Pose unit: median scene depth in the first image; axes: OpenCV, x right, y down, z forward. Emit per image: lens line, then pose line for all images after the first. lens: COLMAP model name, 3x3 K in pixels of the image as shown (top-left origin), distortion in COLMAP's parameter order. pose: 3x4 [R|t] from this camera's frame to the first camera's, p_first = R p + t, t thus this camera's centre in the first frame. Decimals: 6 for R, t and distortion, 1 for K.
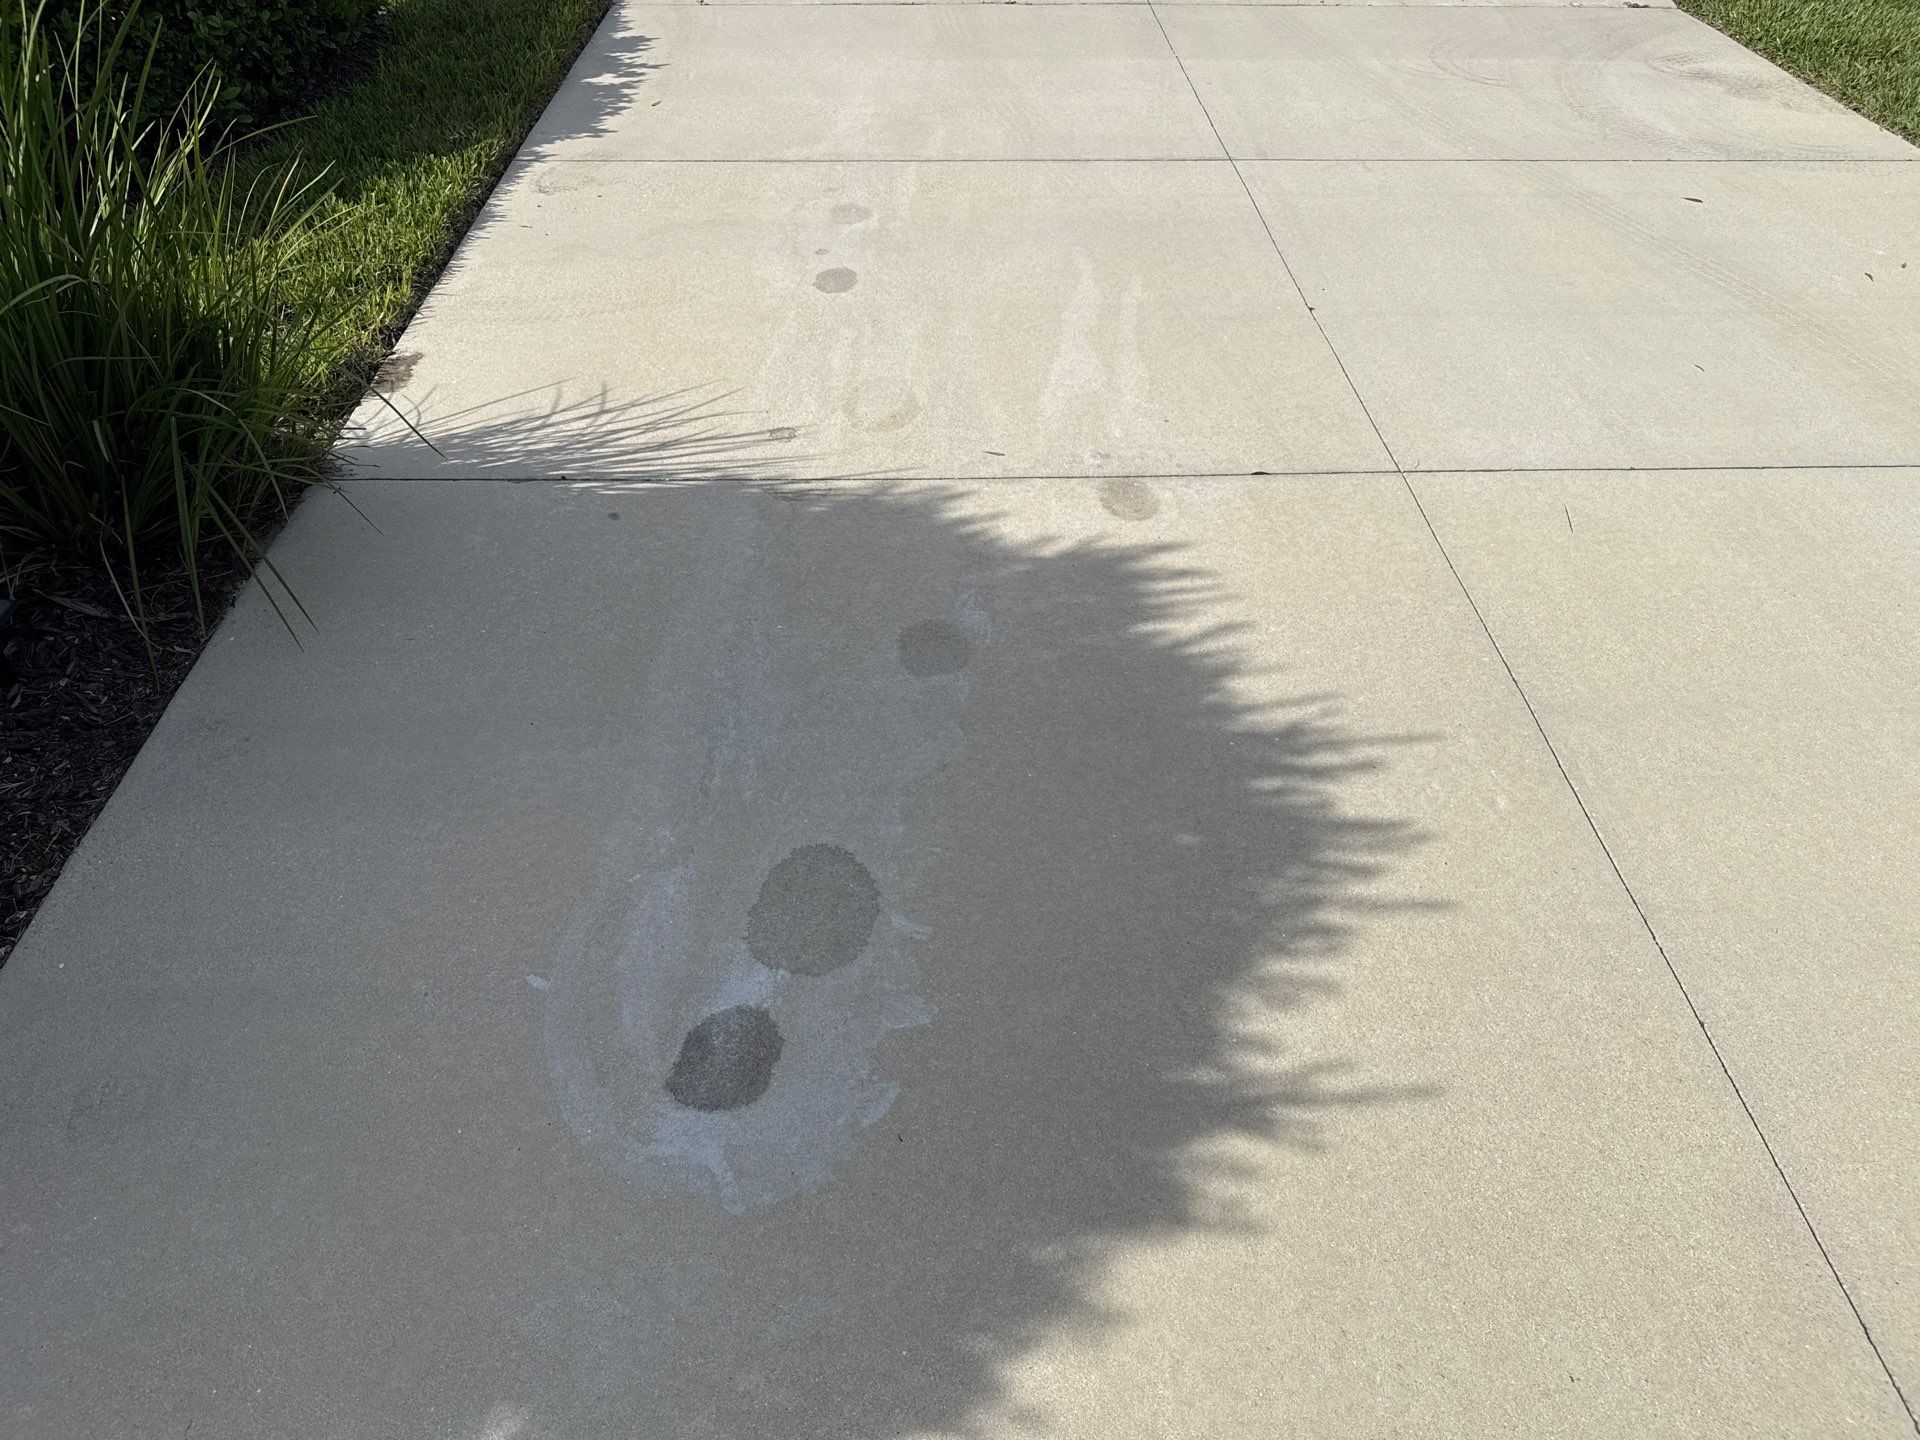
lens RADIAL K [[1361.9, 0, 953.7], [0, 1361.9, 703.3], [0, 0, 1]] dist [0.040660, -0.043750]
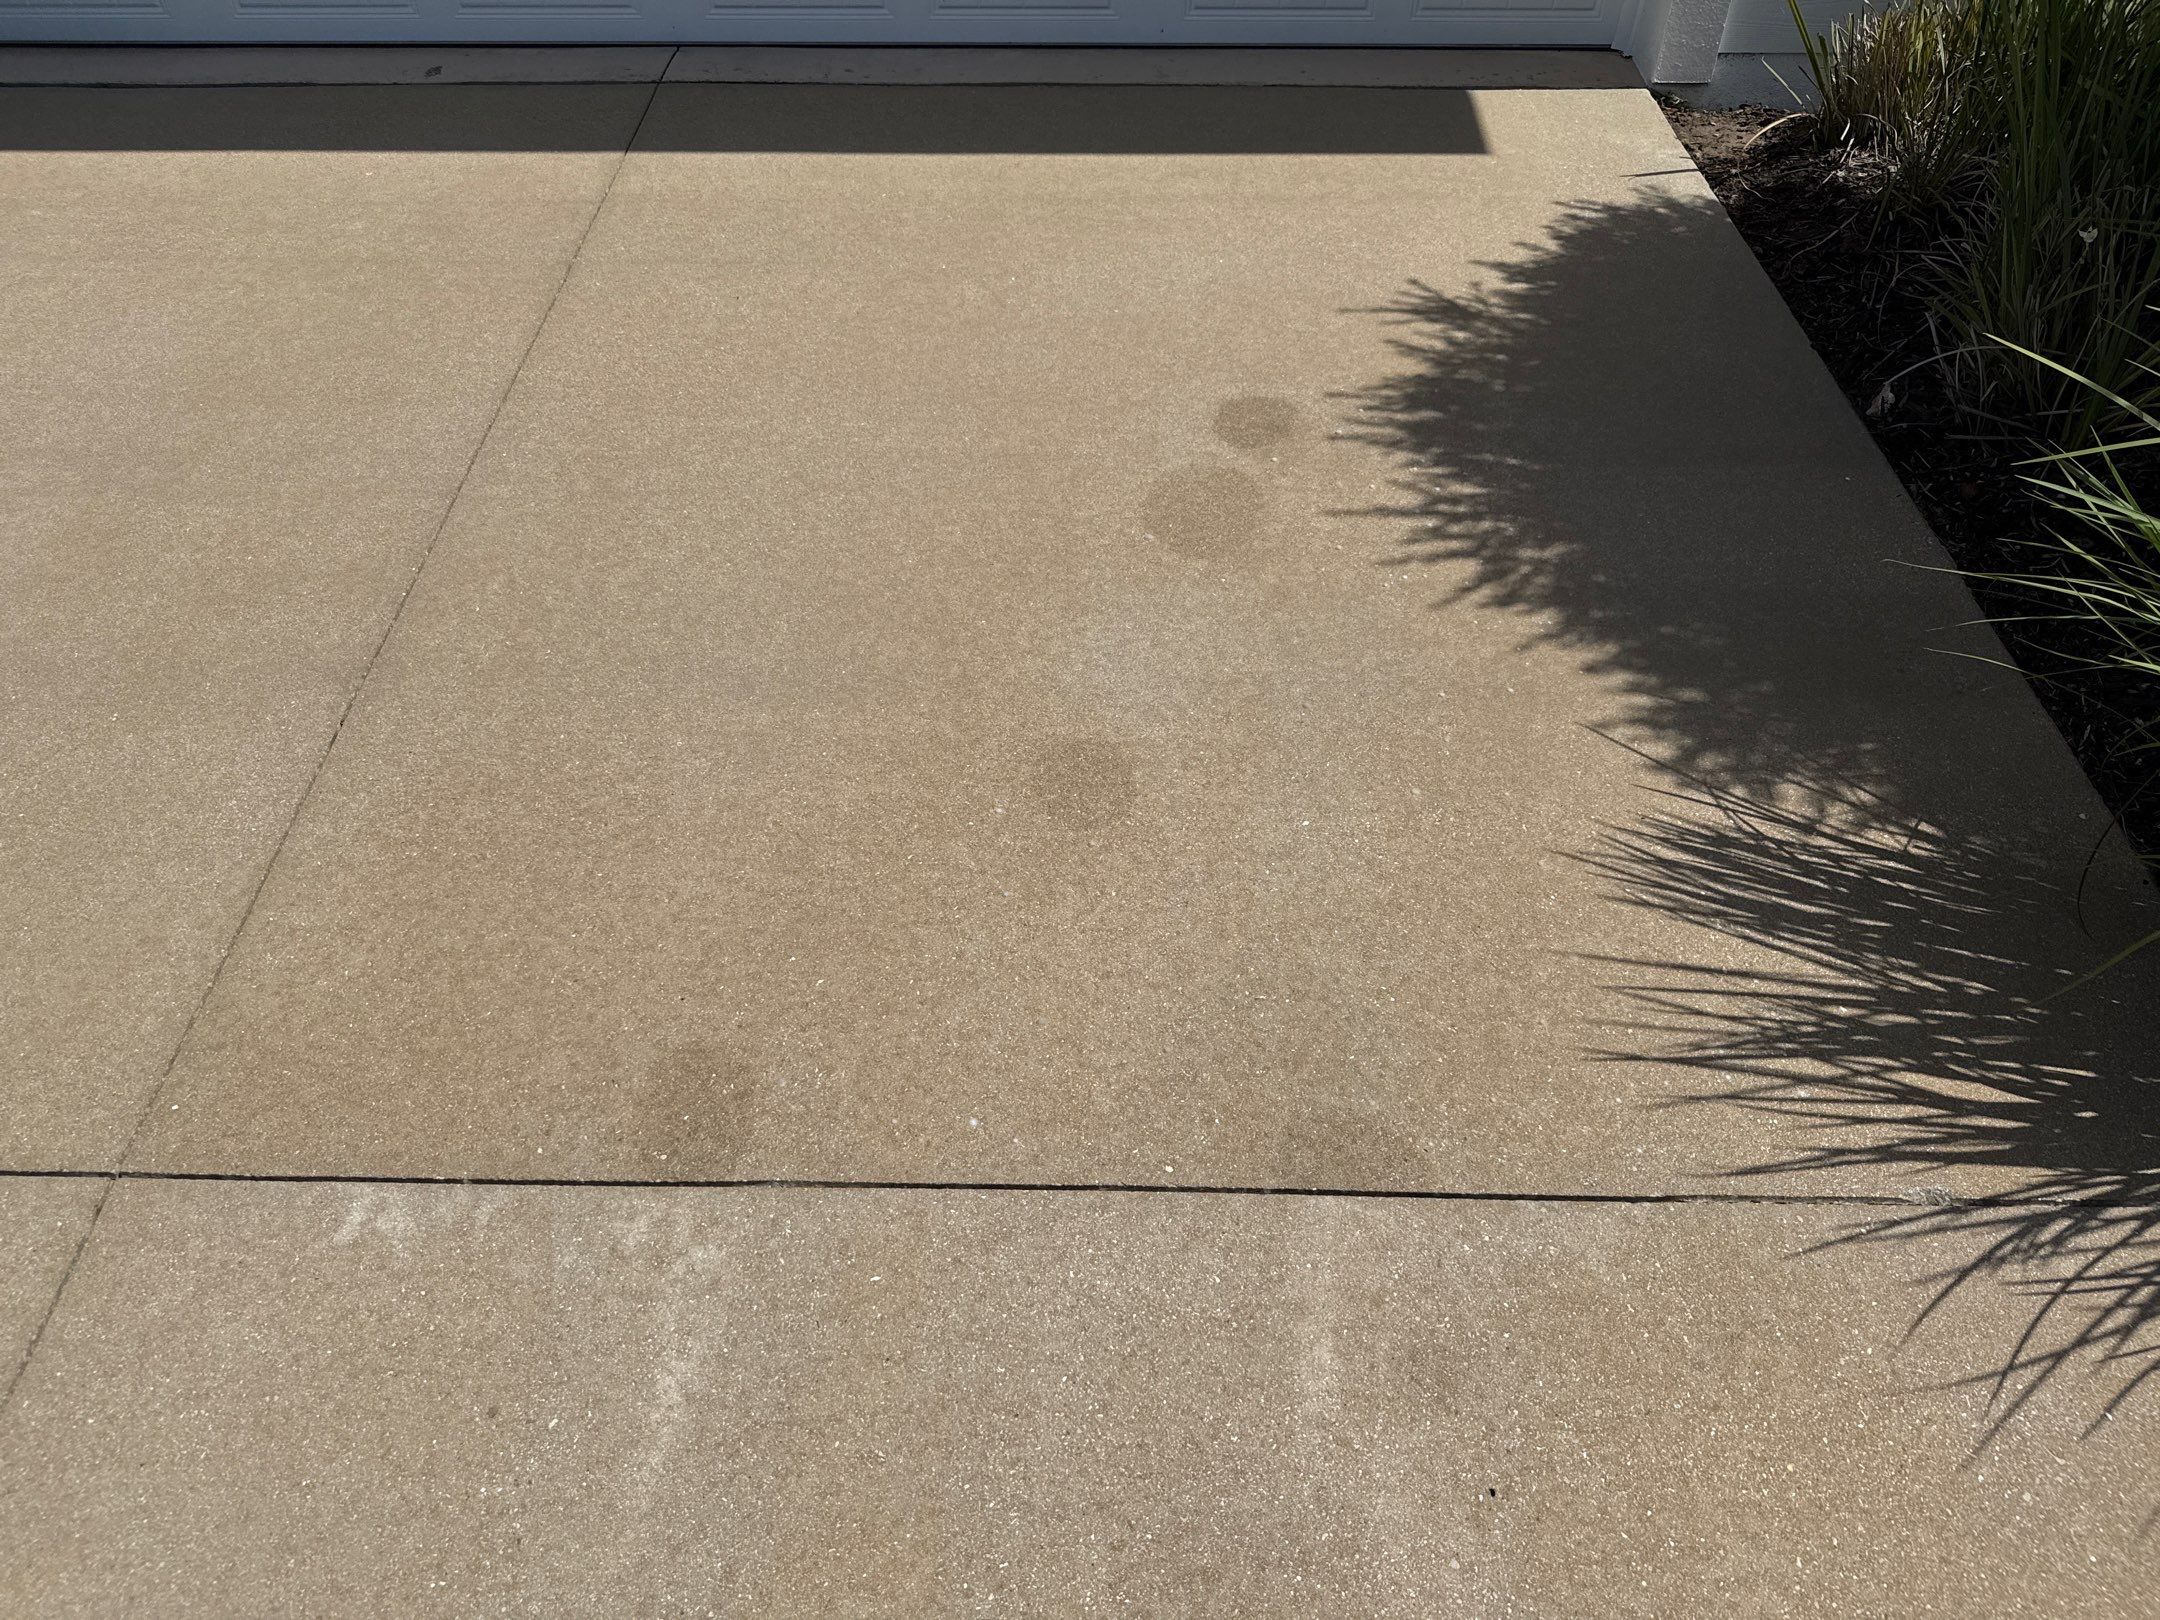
lens RADIAL K [[1532.2, 0, 1069.2], [0, 1532.2, 816.7], [0, 0, 1]] dist [0.040660, -0.043750]
pose [[-0.999139, -0.027617, 0.030965, -0.031256], [0.029006, 0.068710, 0.997215, -0.828166], [-0.029667, 0.997254, -0.067850, 1.042081]]
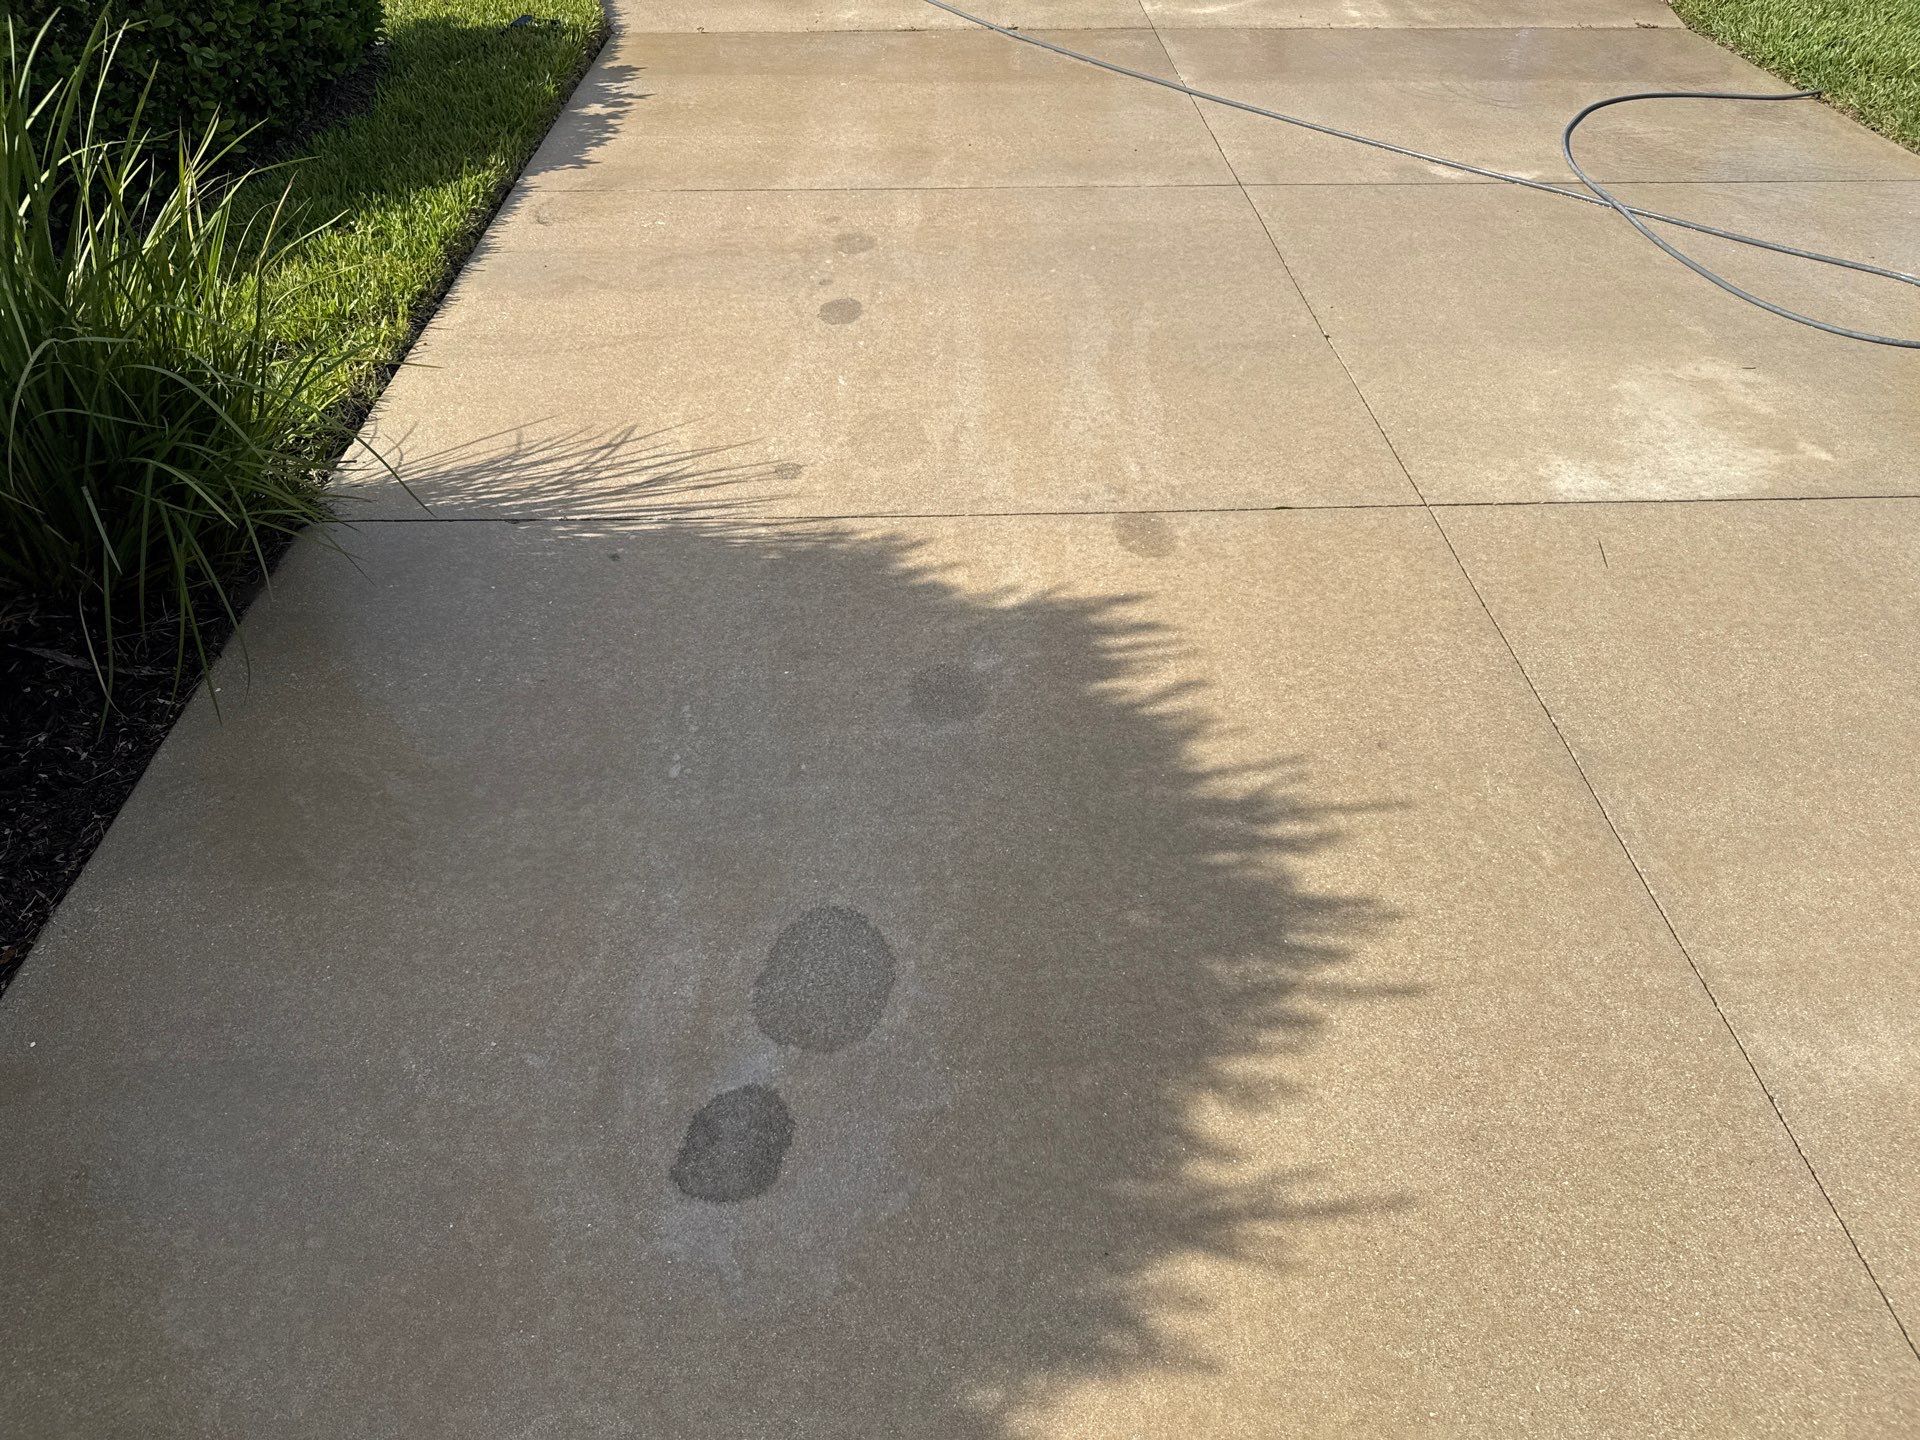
lens RADIAL K [[1361.9, 0, 947.5], [0, 1361.9, 701.8], [0, 0, 1]] dist [0.040660, -0.043750]
pose [[0.999973, -0.005774, -0.004614, -0.009719], [0.005698, 0.999851, -0.016310, -0.019138], [0.004707, 0.016283, 0.999856, 0.038557]]
